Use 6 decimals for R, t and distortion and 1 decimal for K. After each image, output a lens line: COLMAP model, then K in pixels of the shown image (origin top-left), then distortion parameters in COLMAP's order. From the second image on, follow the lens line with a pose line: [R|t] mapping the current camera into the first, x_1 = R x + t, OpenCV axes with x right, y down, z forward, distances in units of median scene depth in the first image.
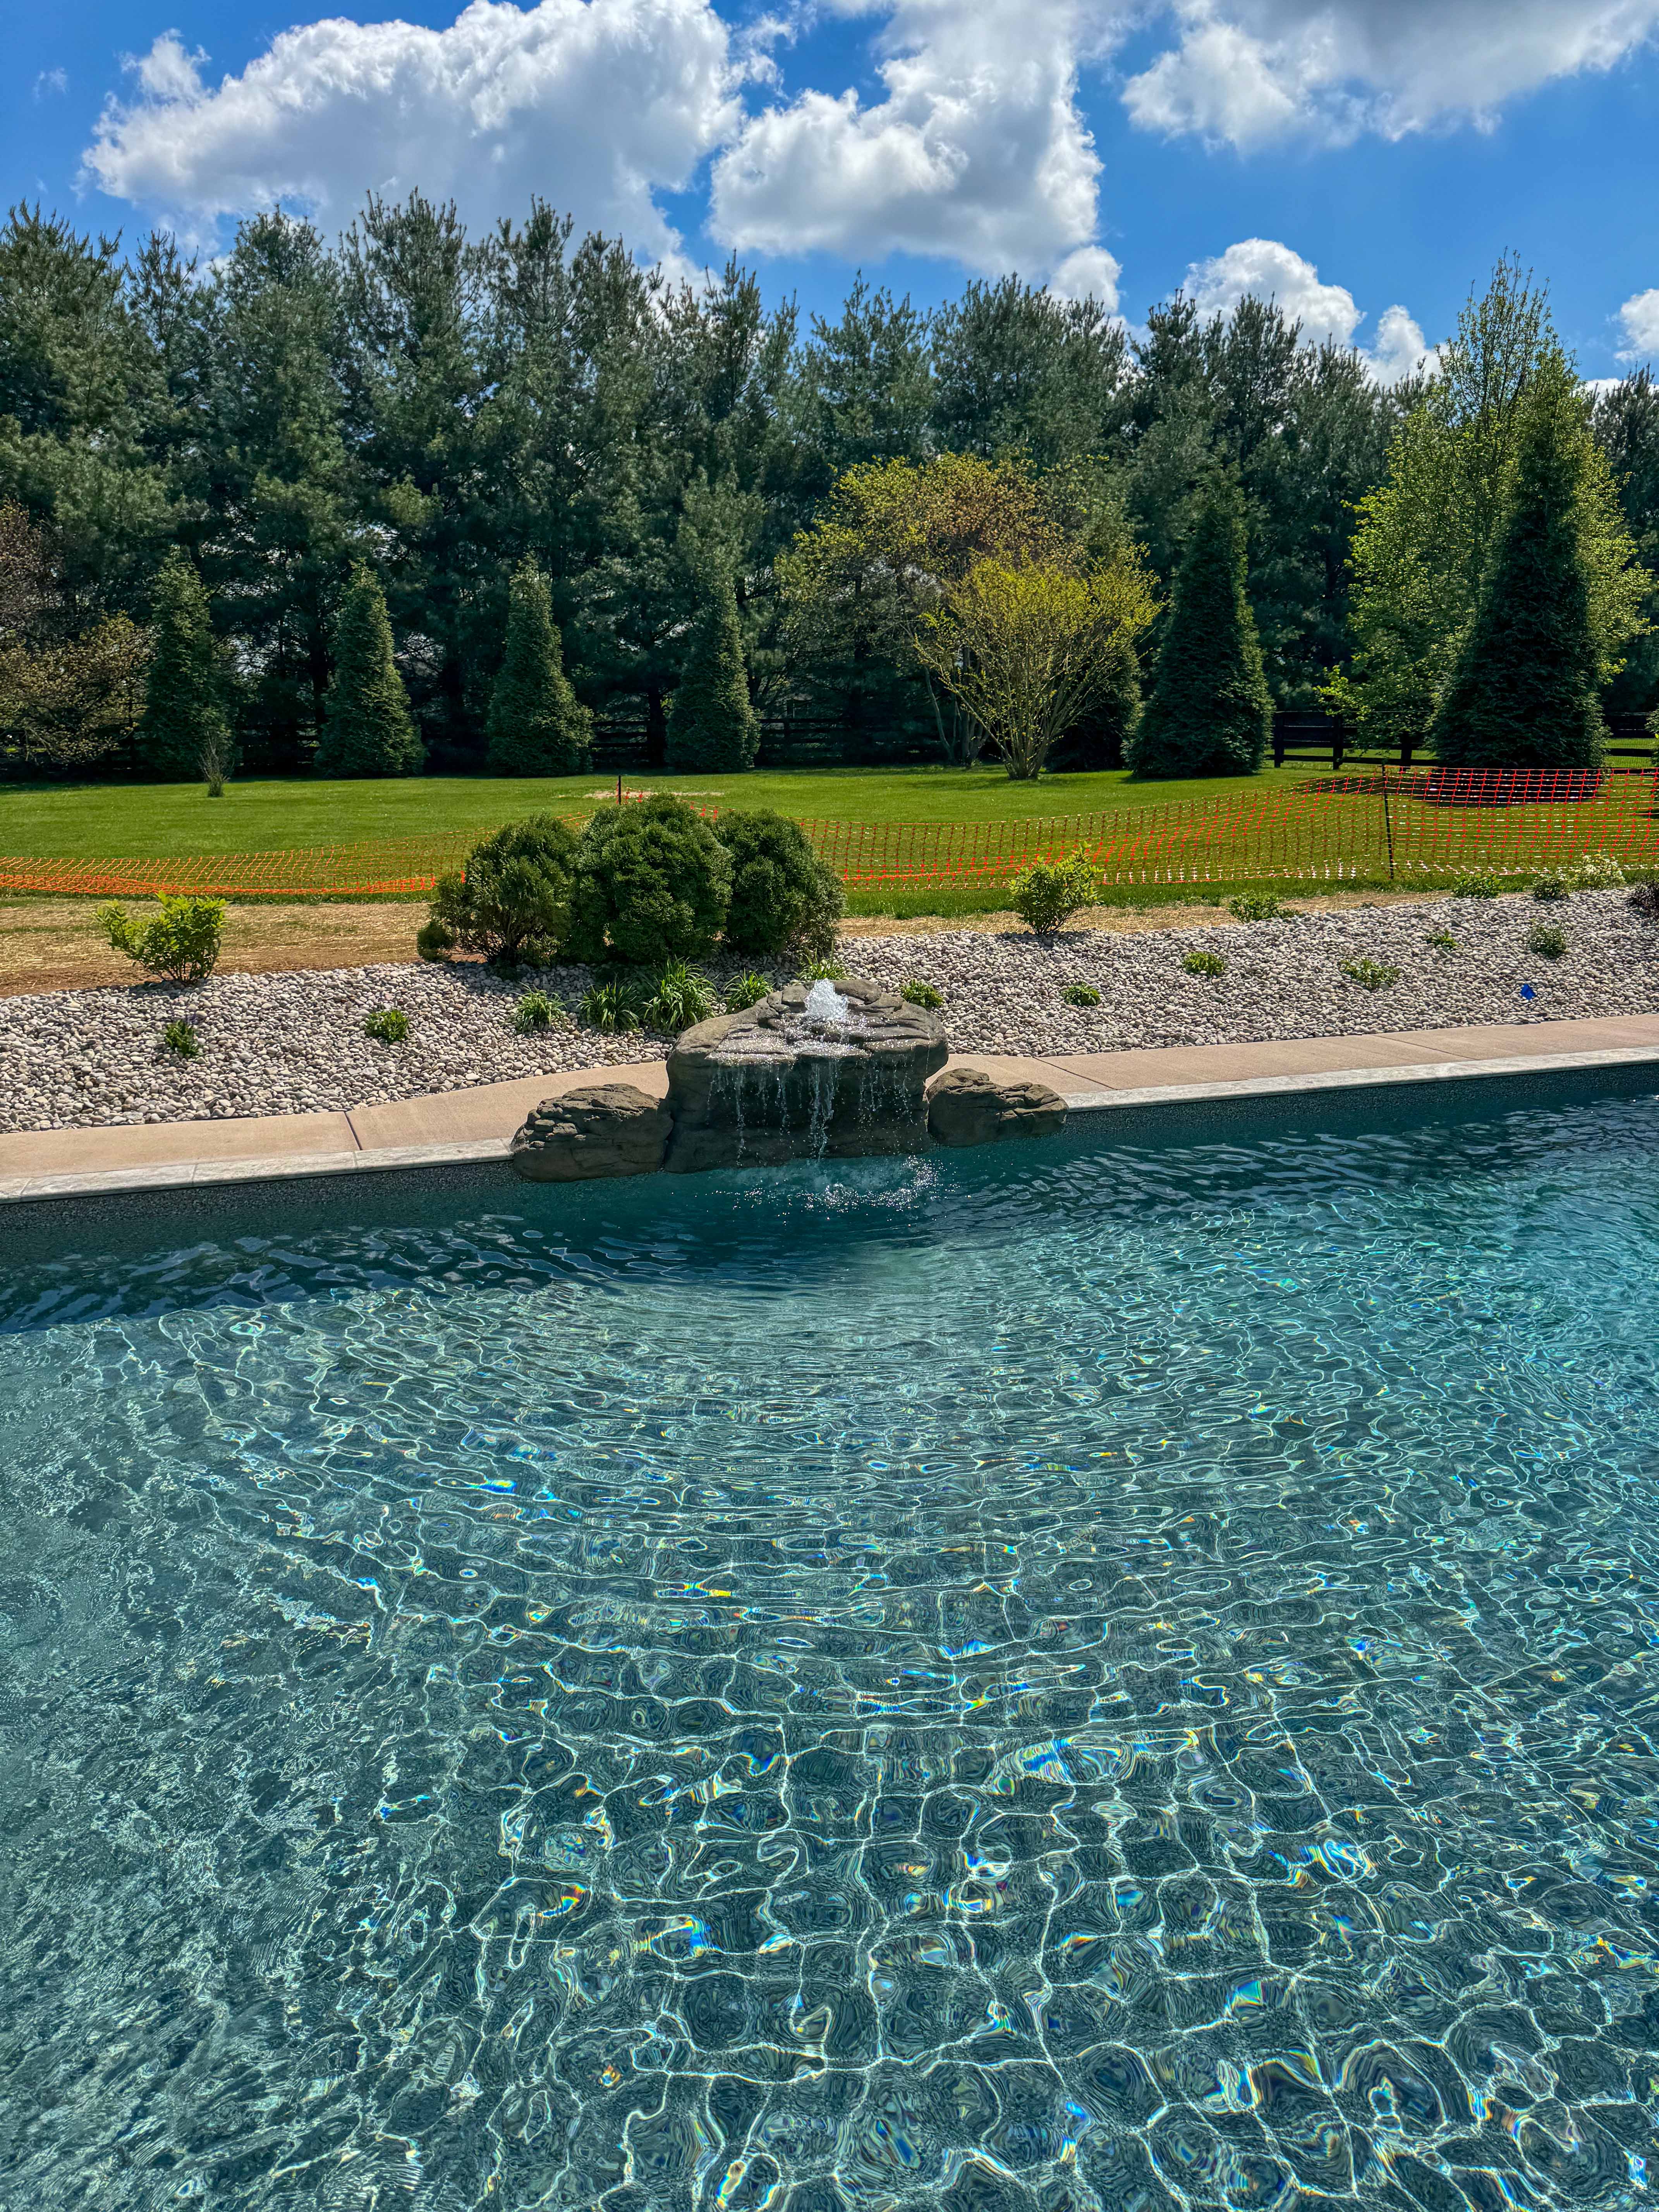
lens RADIAL K [[1561.7, 0, 840.0], [0, 1561.7, 1076.8], [0, 0, 1]] dist [0.060937, -0.098444]
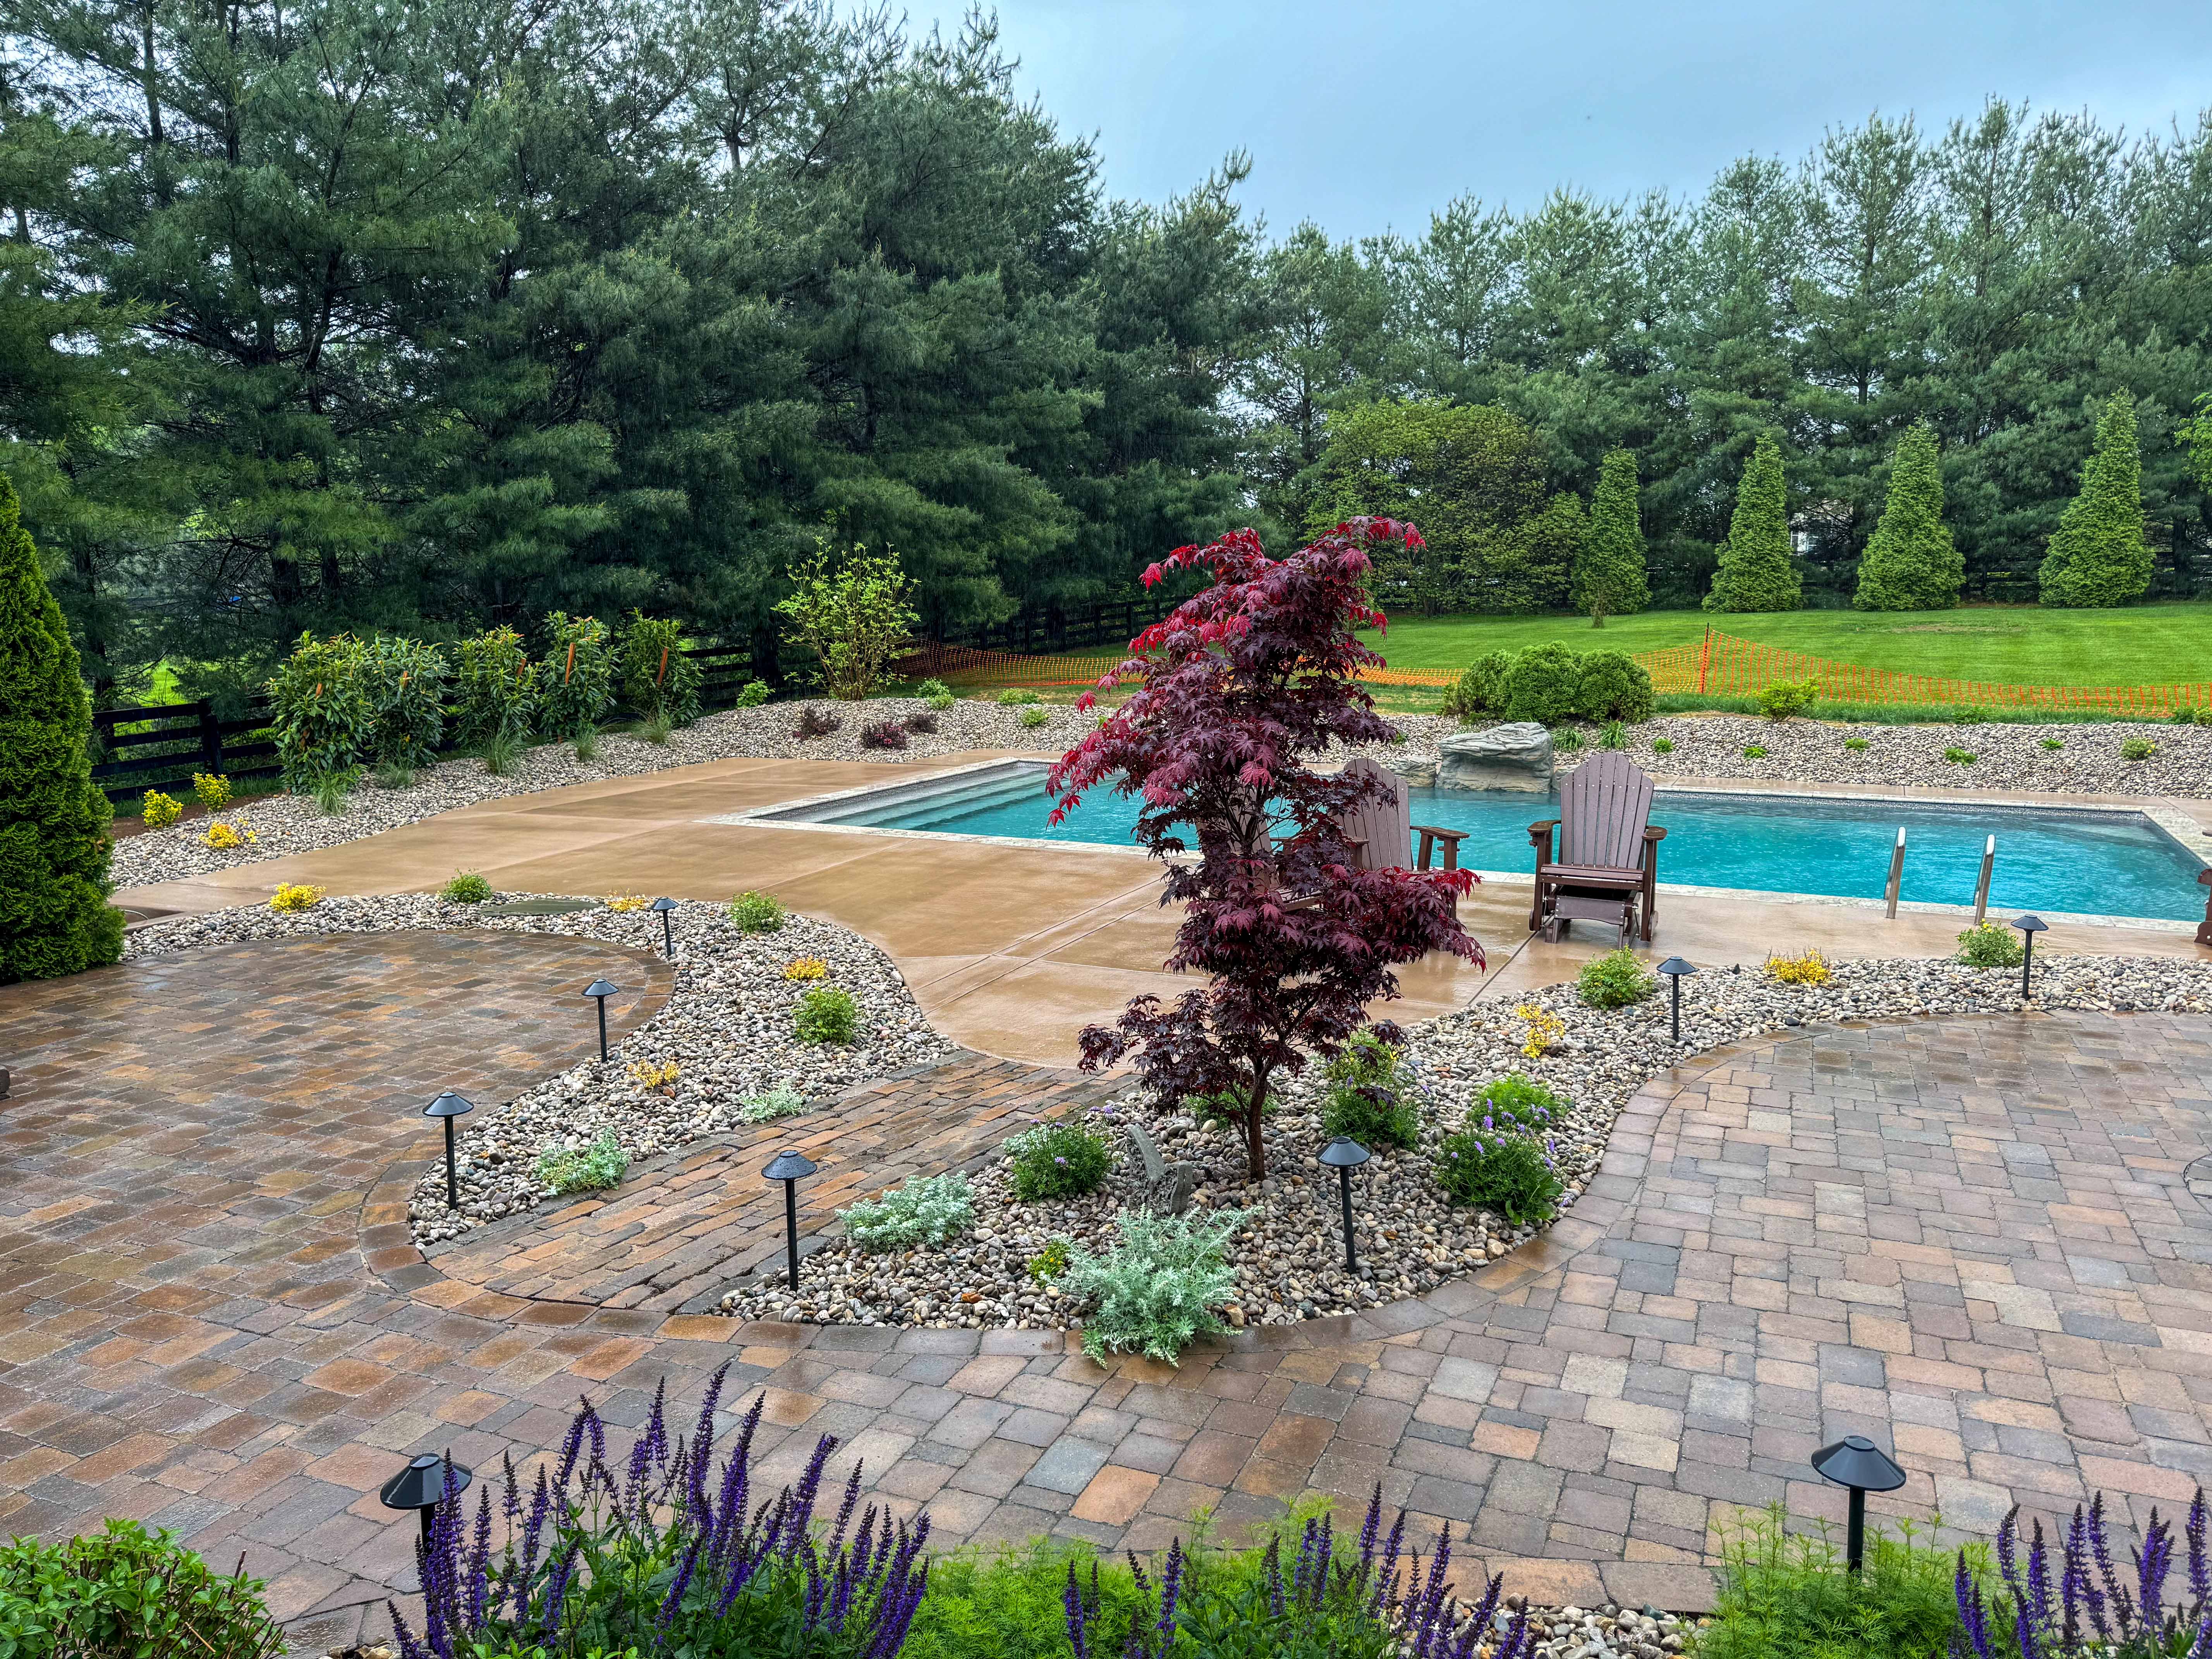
lens RADIAL K [[1545.3, 0, 1106.0], [0, 1545.3, 829.5], [0, 0, 1]] dist [0.024143, -0.043467]
pose [[0.711610, 0.111398, -0.693687, 0.206341], [-0.138375, 0.990233, 0.017070, 0.025728], [0.688813, 0.083842, 0.720074, -0.201164]]
